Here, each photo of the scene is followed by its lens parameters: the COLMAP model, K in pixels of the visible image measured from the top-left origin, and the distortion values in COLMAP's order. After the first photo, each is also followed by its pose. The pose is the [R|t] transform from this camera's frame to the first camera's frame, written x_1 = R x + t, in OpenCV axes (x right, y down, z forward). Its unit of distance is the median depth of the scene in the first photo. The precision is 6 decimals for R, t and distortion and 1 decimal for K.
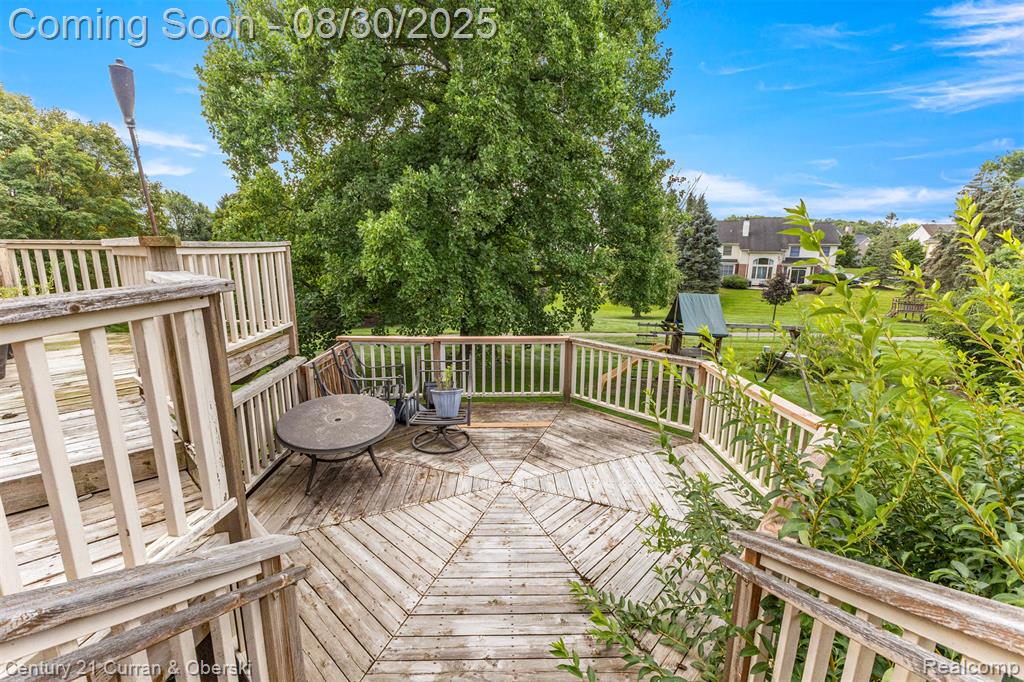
lens RADIAL K [[440.0, 0, 512.0], [0, 440.0, 341.0], [0, 0, 1]] dist [-0.001611, -0.000229]
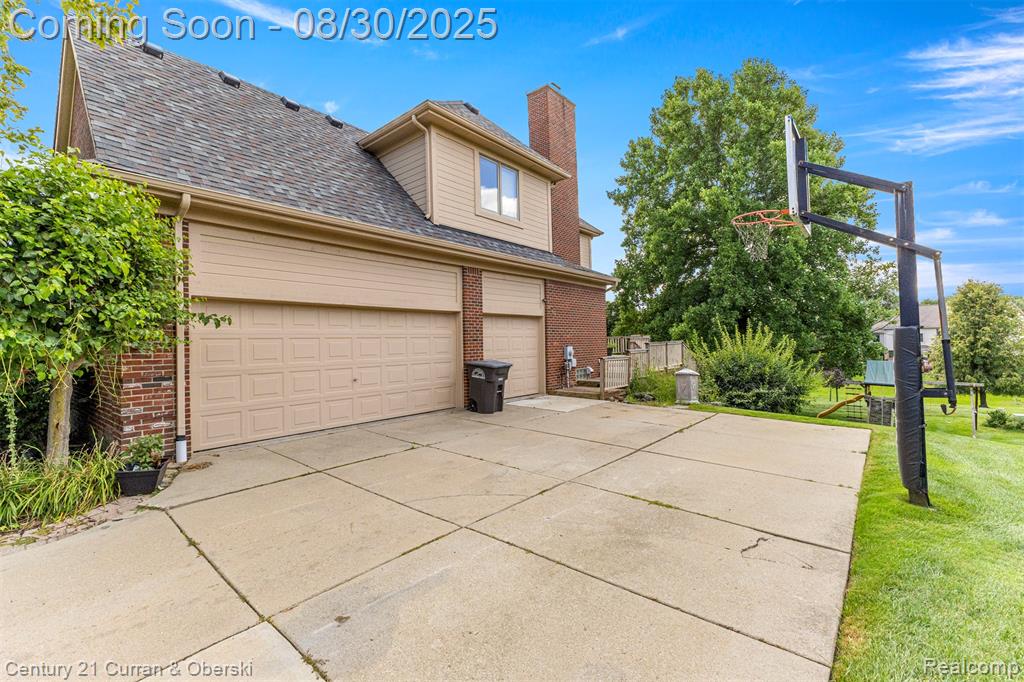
lens RADIAL K [[440.0, 0, 512.0], [0, 440.0, 341.0], [0, 0, 1]] dist [-0.001611, -0.000229]
pose [[0.765228, -0.028025, -0.643149, 0.425791], [-0.107966, 0.979314, -0.171133, 0.240412], [0.634641, 0.200394, 0.746373, -1.056055]]
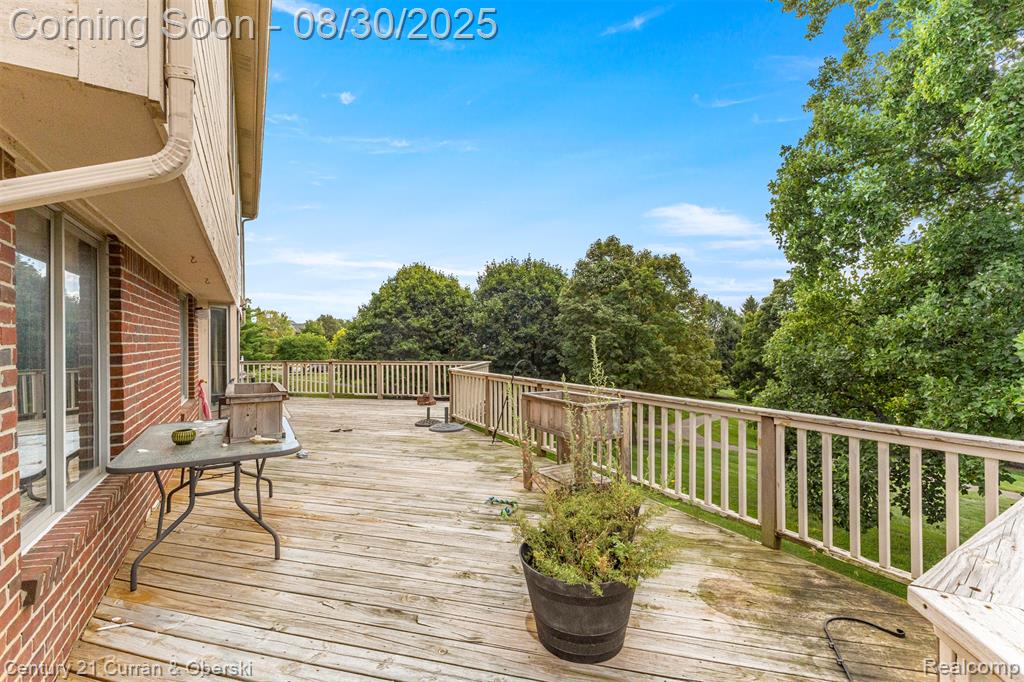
lens RADIAL K [[440.0, 0, 512.0], [0, 440.0, 341.0], [0, 0, 1]] dist [-0.001611, -0.000229]
pose [[0.500546, -0.011445, -0.865634, -0.131383], [-0.172839, 0.978461, -0.112879, -0.054968], [0.848281, 0.206116, 0.487786, 0.086662]]
